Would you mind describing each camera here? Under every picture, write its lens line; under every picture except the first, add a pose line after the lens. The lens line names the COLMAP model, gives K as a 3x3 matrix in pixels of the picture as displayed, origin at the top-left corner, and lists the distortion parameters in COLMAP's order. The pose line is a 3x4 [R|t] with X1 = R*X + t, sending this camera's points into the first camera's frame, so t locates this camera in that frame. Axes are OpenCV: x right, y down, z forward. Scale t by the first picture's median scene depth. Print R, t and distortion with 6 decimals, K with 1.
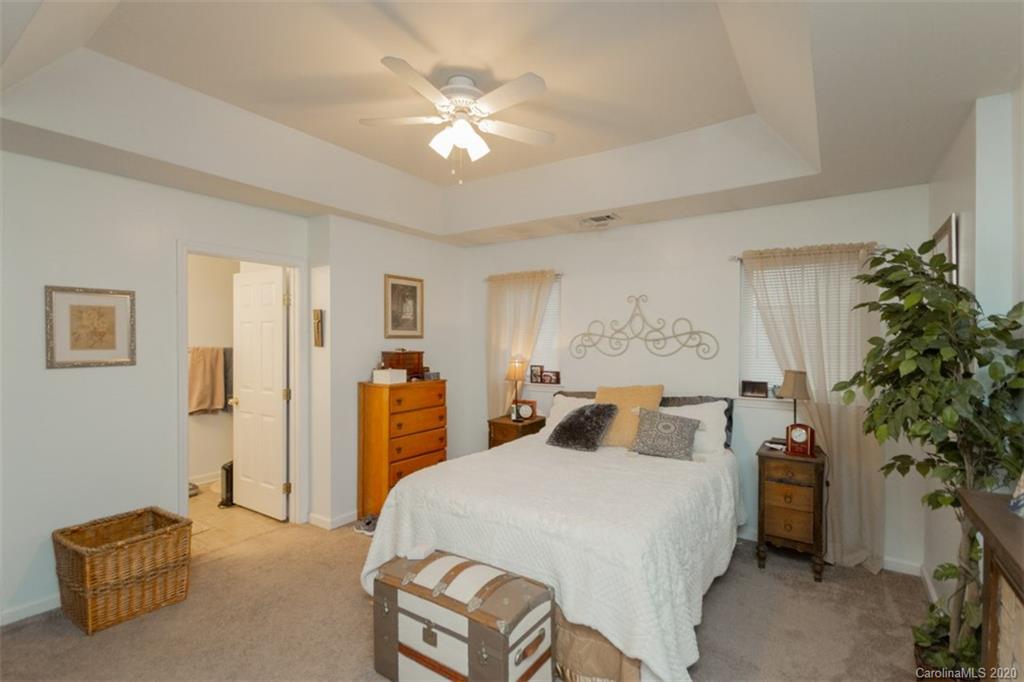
lens RADIAL K [[477.6, 0, 517.5], [0, 477.6, 349.7], [0, 0, 1]] dist [0.010064, 0.000024]
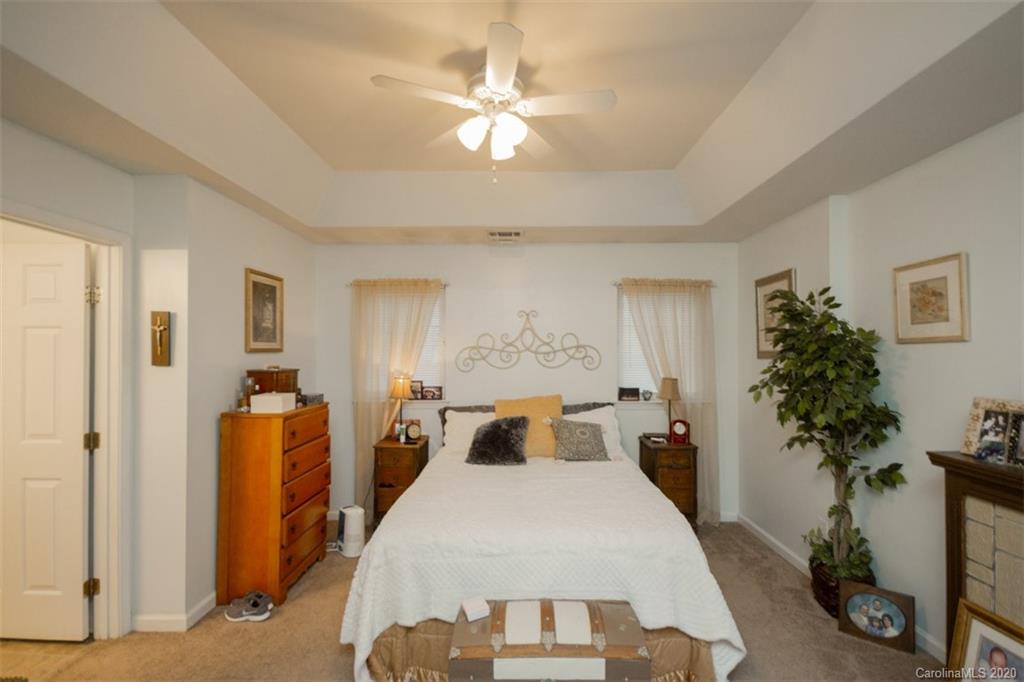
lens RADIAL K [[475.1, 0, 514.4], [0, 475.1, 347.9], [0, 0, 1]] dist [0.002766, -0.000482]
pose [[0.834539, 0.000519, 0.550949, -0.364006], [0.013580, 0.999676, -0.021512, -0.010147], [-0.550781, 0.025434, 0.834262, 0.151404]]
